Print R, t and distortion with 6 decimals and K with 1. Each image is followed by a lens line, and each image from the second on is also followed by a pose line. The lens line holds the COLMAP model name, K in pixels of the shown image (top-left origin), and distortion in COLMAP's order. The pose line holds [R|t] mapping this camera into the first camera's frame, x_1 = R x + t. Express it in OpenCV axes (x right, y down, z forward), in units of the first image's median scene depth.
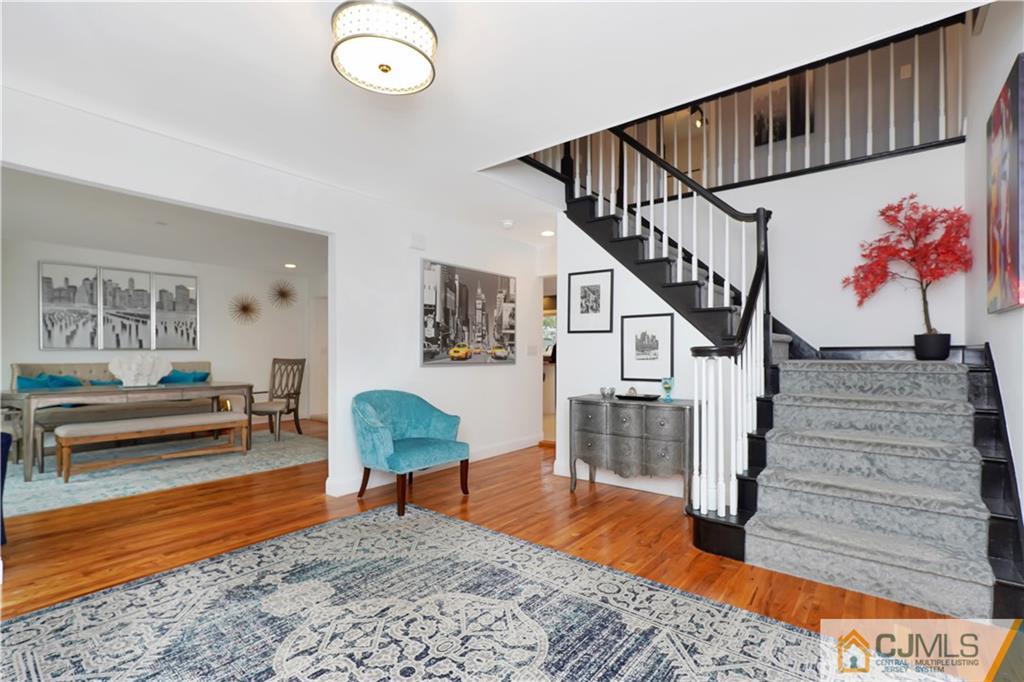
lens RADIAL K [[474.4, 0, 510.4], [0, 474.4, 351.3], [0, 0, 1]] dist [-0.014838, 0.006032]
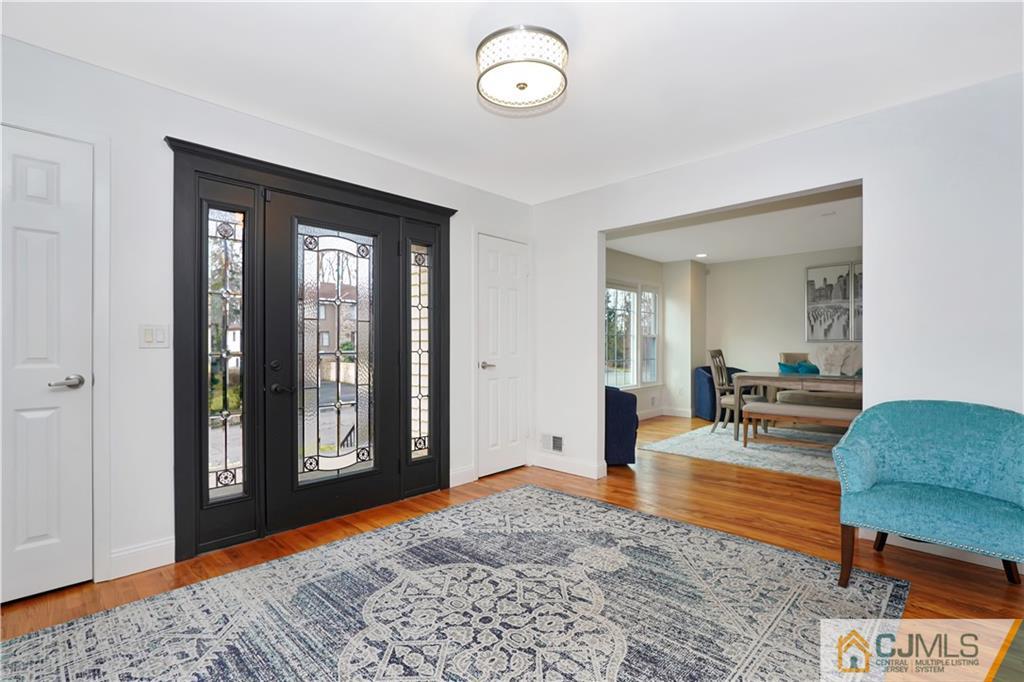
lens RADIAL K [[474.4, 0, 509.0], [0, 474.4, 348.0], [0, 0, 1]] dist [-0.014838, 0.006032]
pose [[-0.088717, 0.003464, -0.996051, 0.515867], [0.009017, 0.999956, 0.002675, 0.005944], [0.996016, -0.008744, -0.088744, 0.648506]]
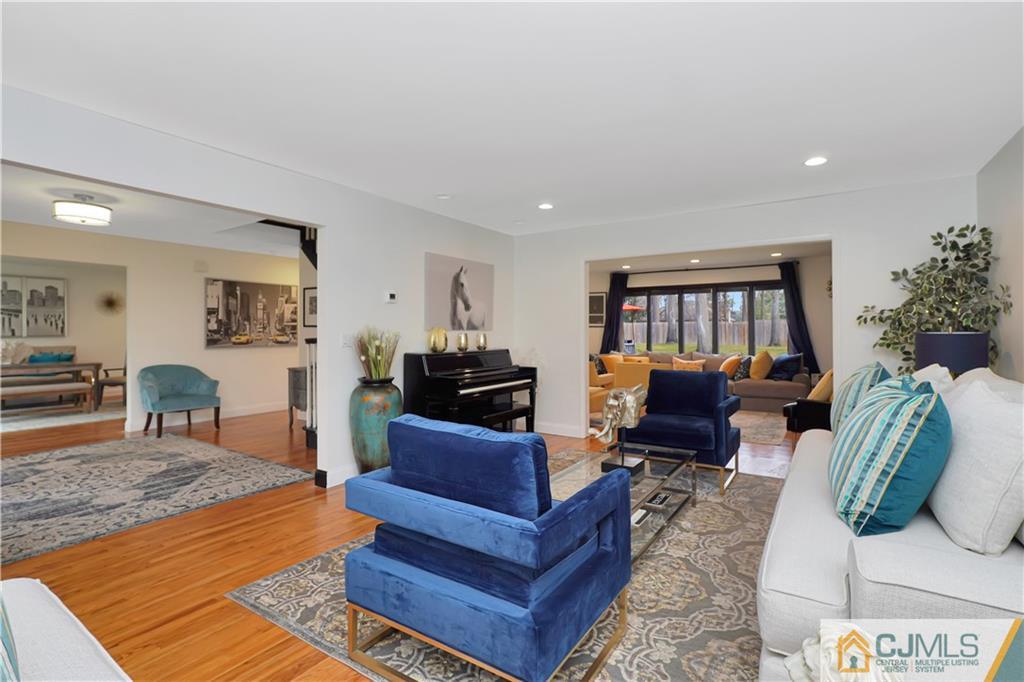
lens RADIAL K [[474.4, 0, 517.2], [0, 474.4, 332.2], [0, 0, 1]] dist [-0.014838, 0.006032]
pose [[0.994614, -0.004375, 0.103557, 0.950779], [0.003964, 0.999983, 0.004173, -0.035165], [-0.103574, -0.003740, 0.994615, -0.881749]]
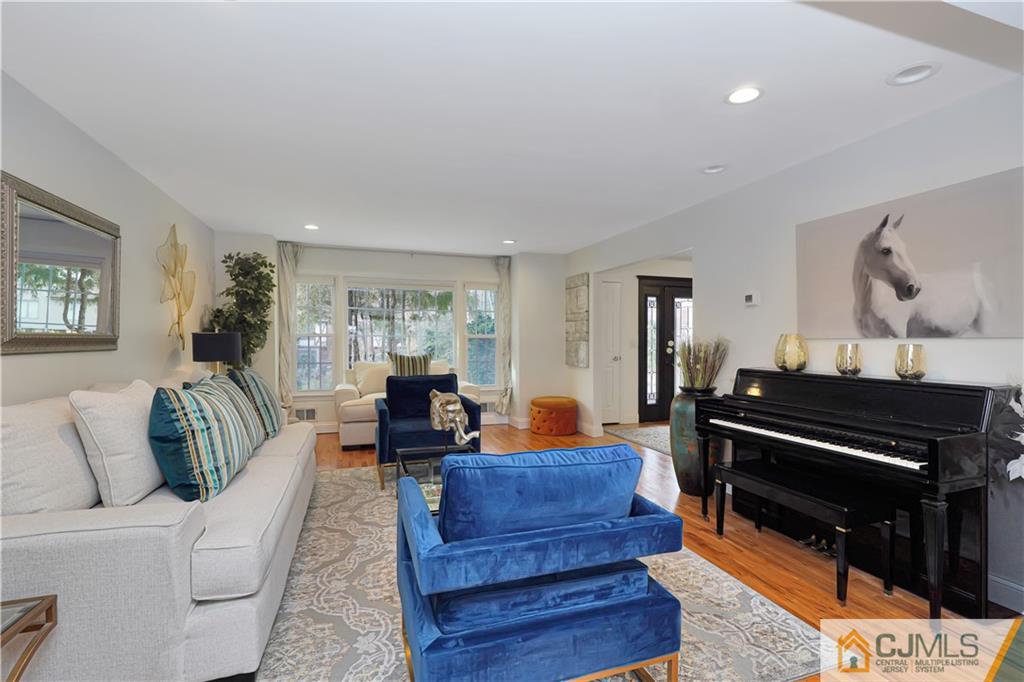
lens RADIAL K [[474.4, 0, 512.3], [0, 474.4, 333.6], [0, 0, 1]] dist [-0.014838, 0.006032]
pose [[-0.534047, -0.014965, -0.845322, 2.061713], [-0.001345, 0.999857, -0.016851, -0.028577], [0.845454, -0.007862, -0.533991, 0.721077]]
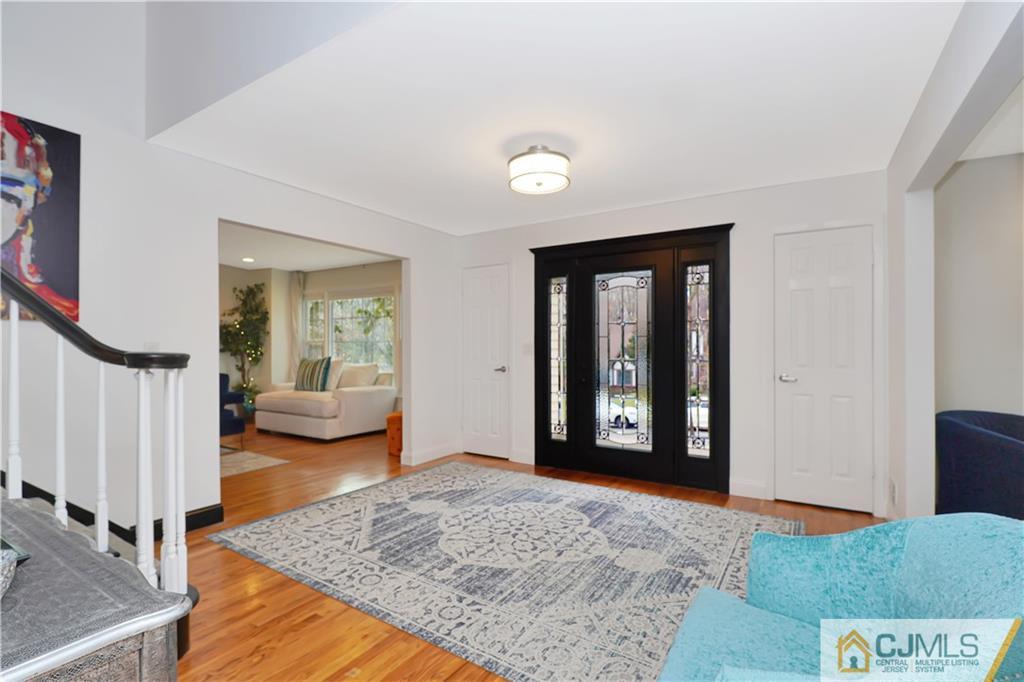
lens RADIAL K [[474.4, 0, 516.9], [0, 474.4, 346.7], [0, 0, 1]] dist [-0.014838, 0.006032]
pose [[-0.992613, -0.002965, -0.121291, 0.009096], [-0.001958, 0.999963, -0.008420, -0.011108], [0.121311, -0.008120, -0.992581, 1.584049]]
